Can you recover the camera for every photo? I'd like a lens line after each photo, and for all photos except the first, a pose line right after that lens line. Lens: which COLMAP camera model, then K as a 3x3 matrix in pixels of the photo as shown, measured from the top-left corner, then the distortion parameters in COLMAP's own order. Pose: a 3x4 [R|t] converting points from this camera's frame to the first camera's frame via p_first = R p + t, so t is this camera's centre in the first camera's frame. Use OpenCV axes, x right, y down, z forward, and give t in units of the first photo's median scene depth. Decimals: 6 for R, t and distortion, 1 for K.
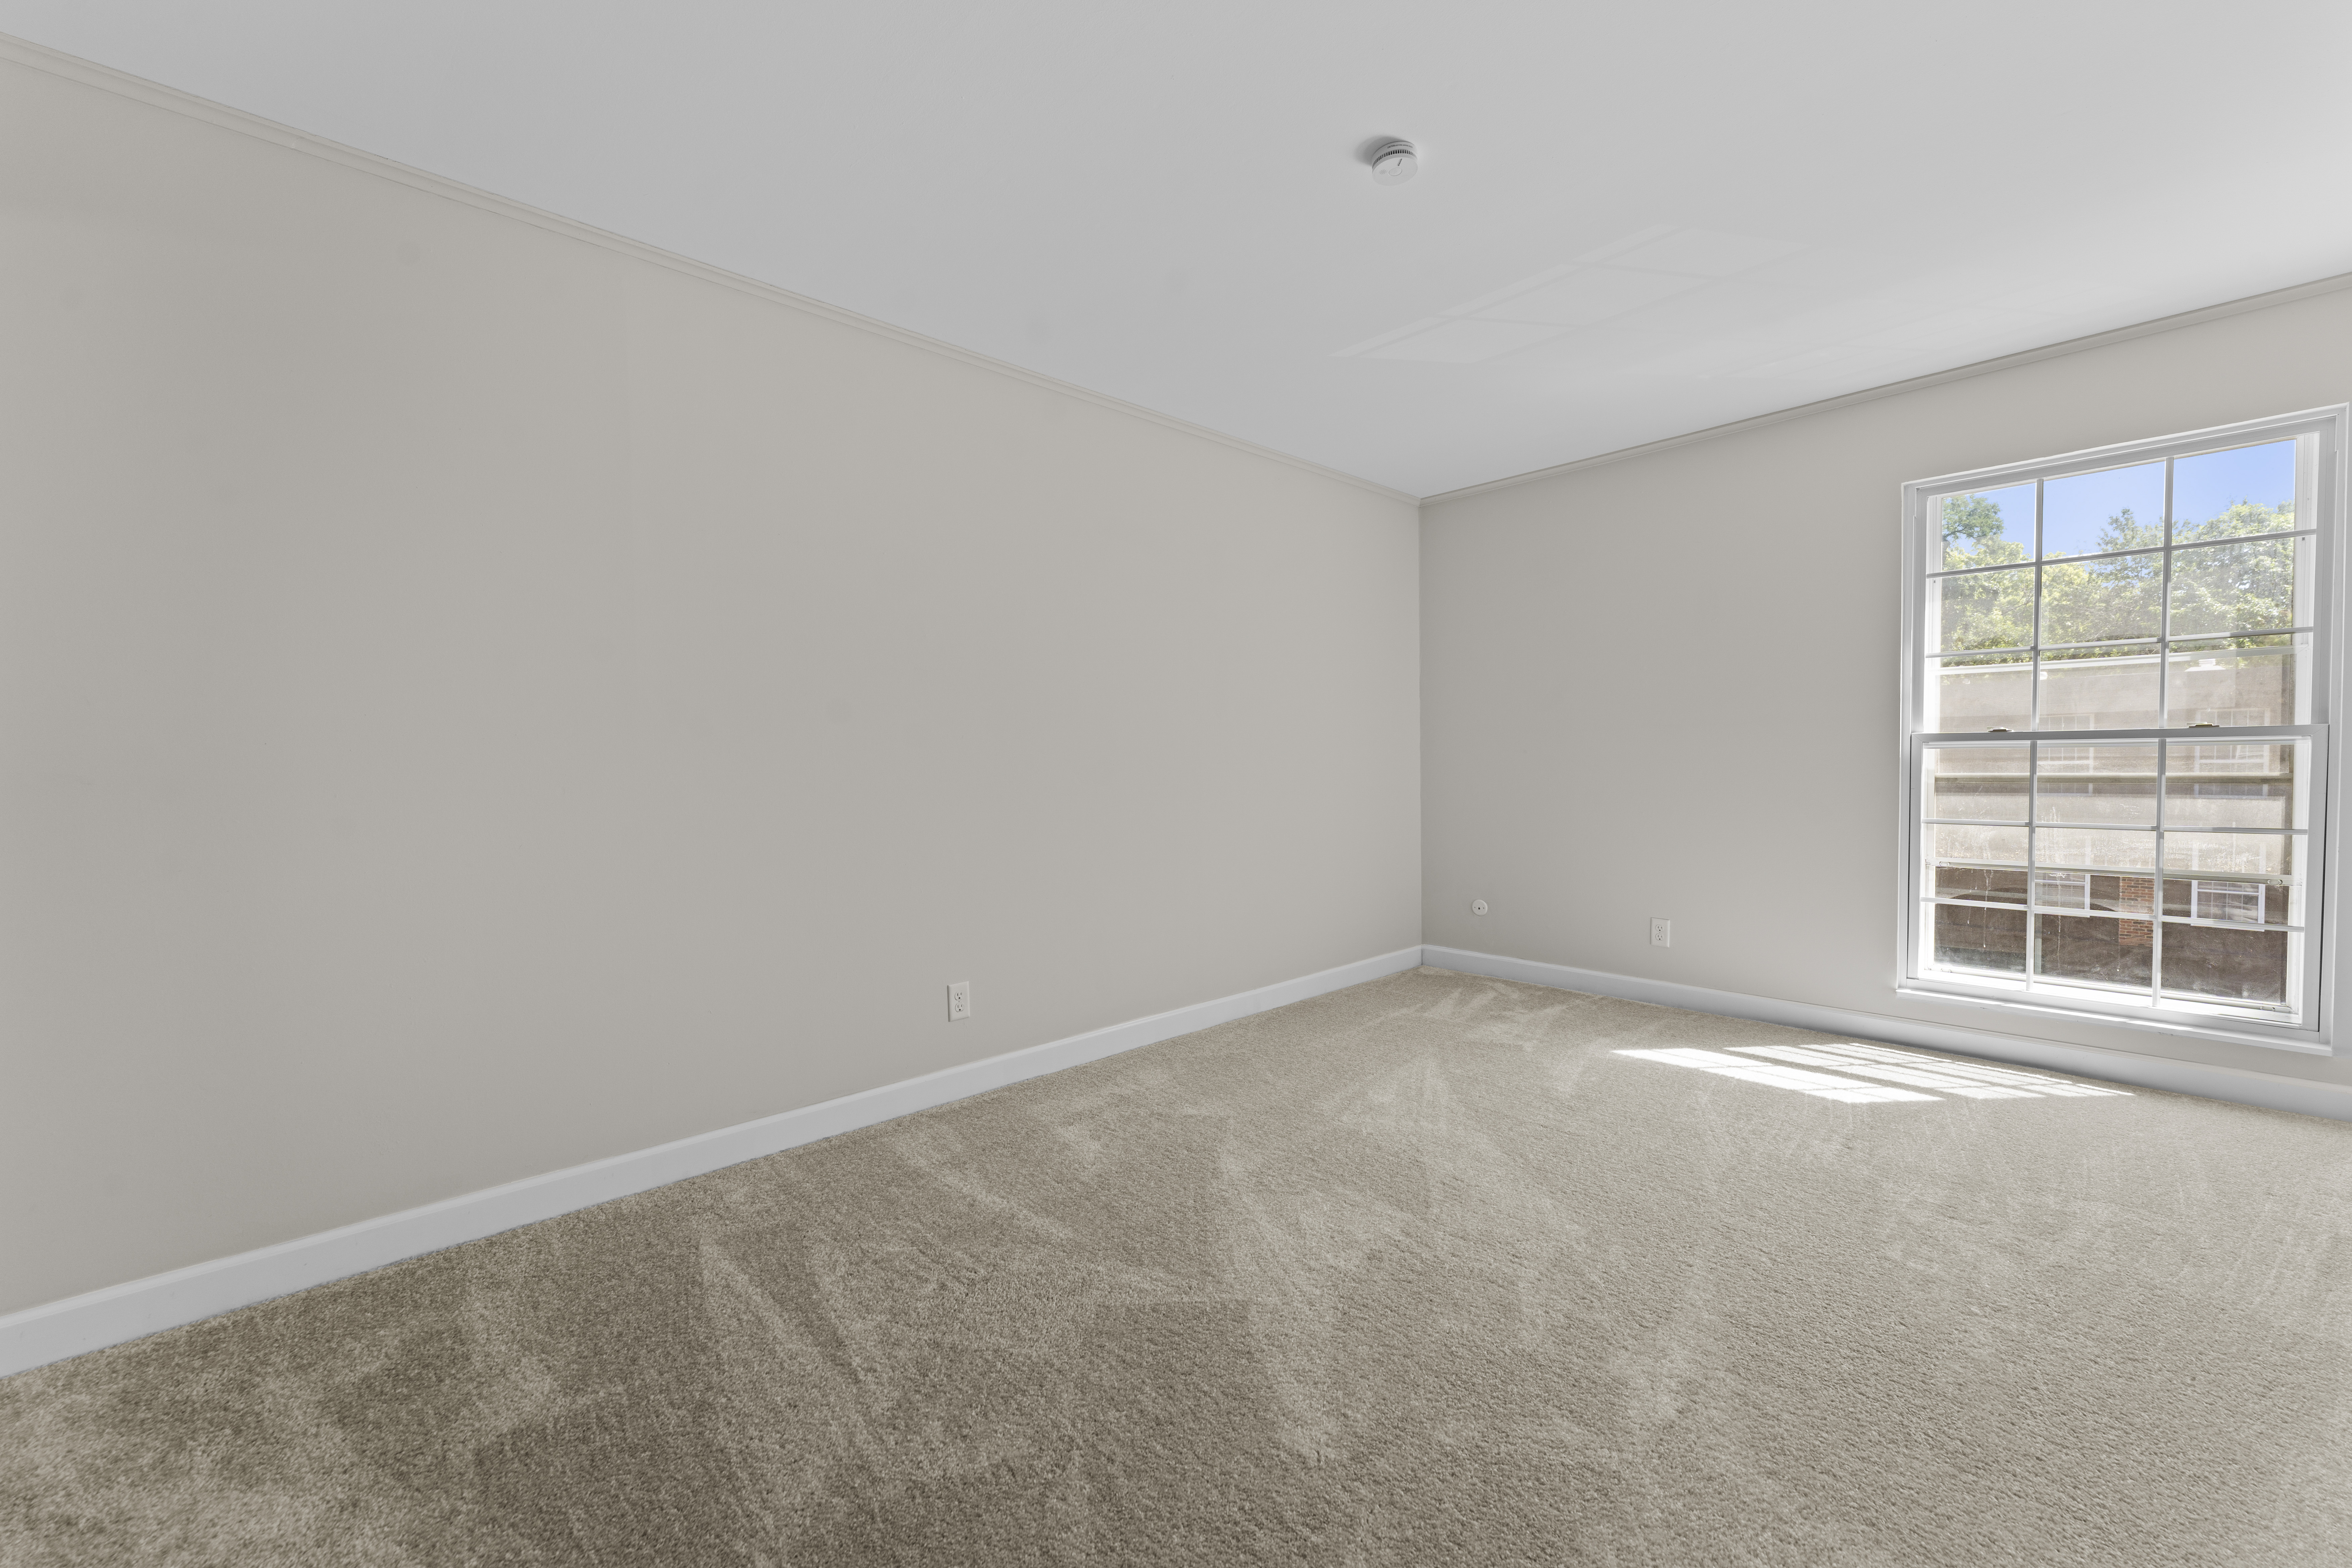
lens RADIAL K [[960.1, 0, 1172.9], [0, 960.1, 792.6], [0, 0, 1]] dist [0.003754, -0.000910]
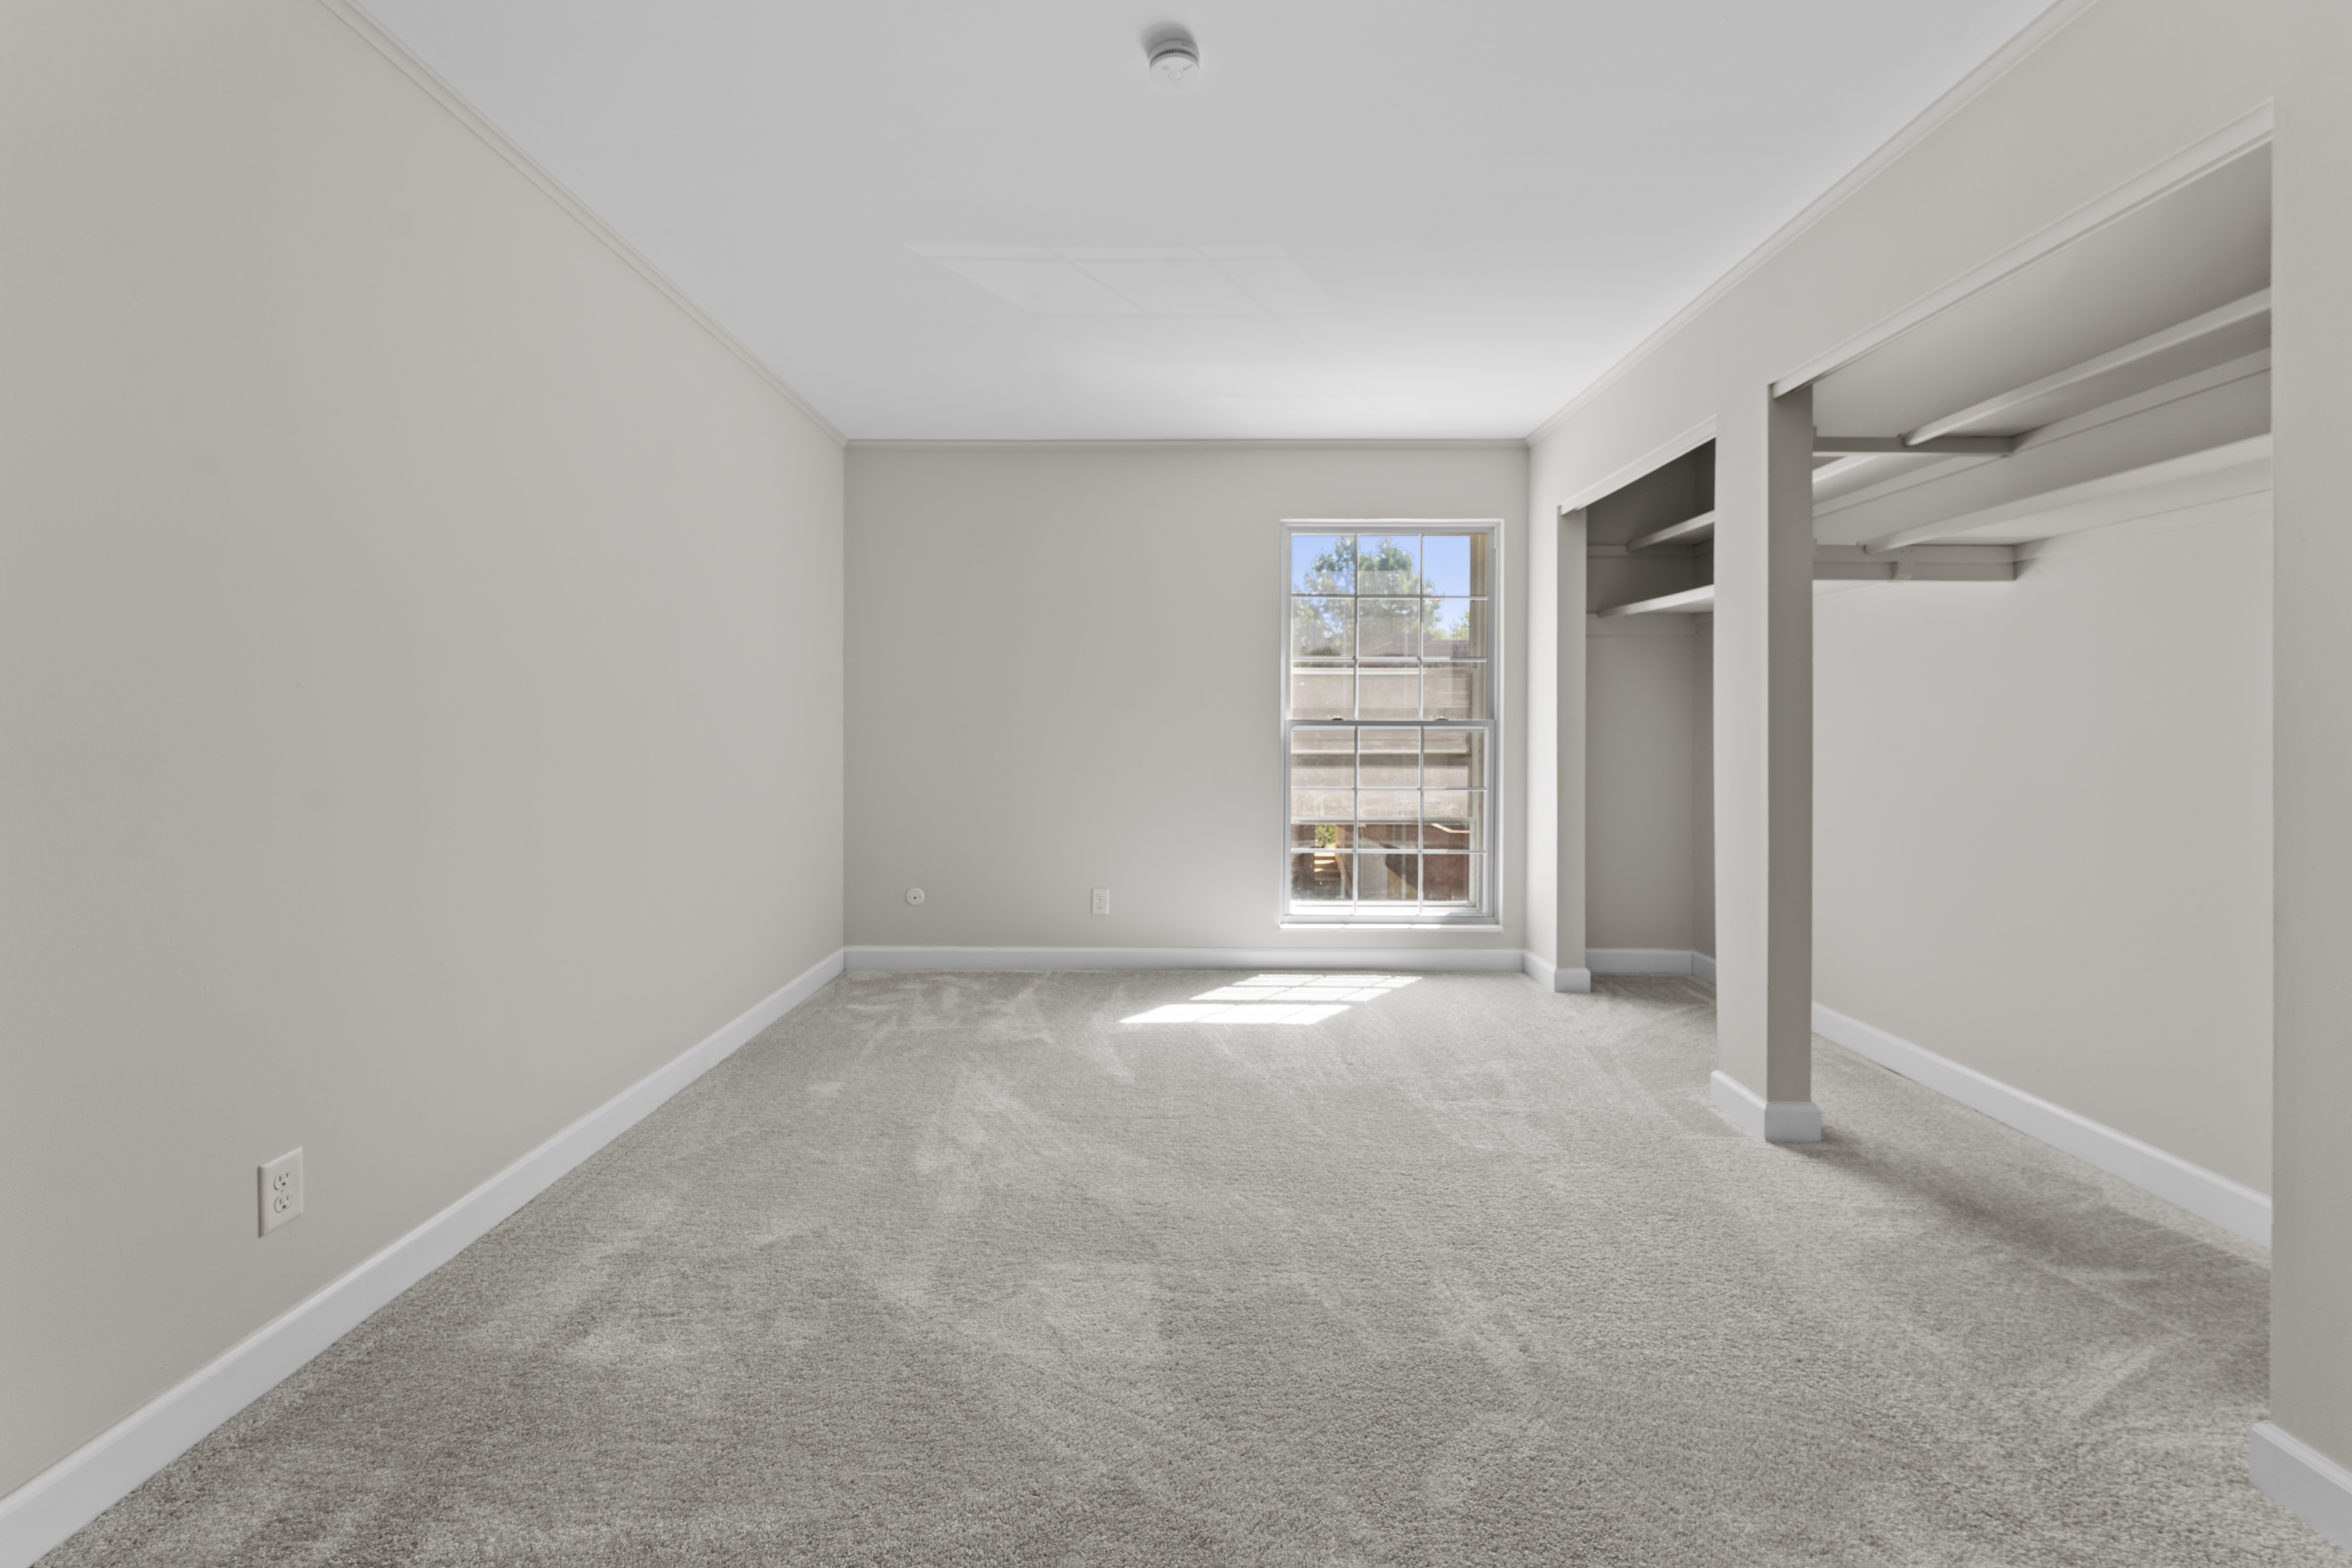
lens RADIAL K [[960.1, 0, 1170.2], [0, 960.1, 733.2], [0, 0, 1]] dist [0.003754, -0.000910]
pose [[0.680890, 0.012764, 0.732275, -0.278616], [0.014255, 0.999428, -0.030676, -0.007718], [-0.732247, 0.031326, 0.680318, 0.281915]]
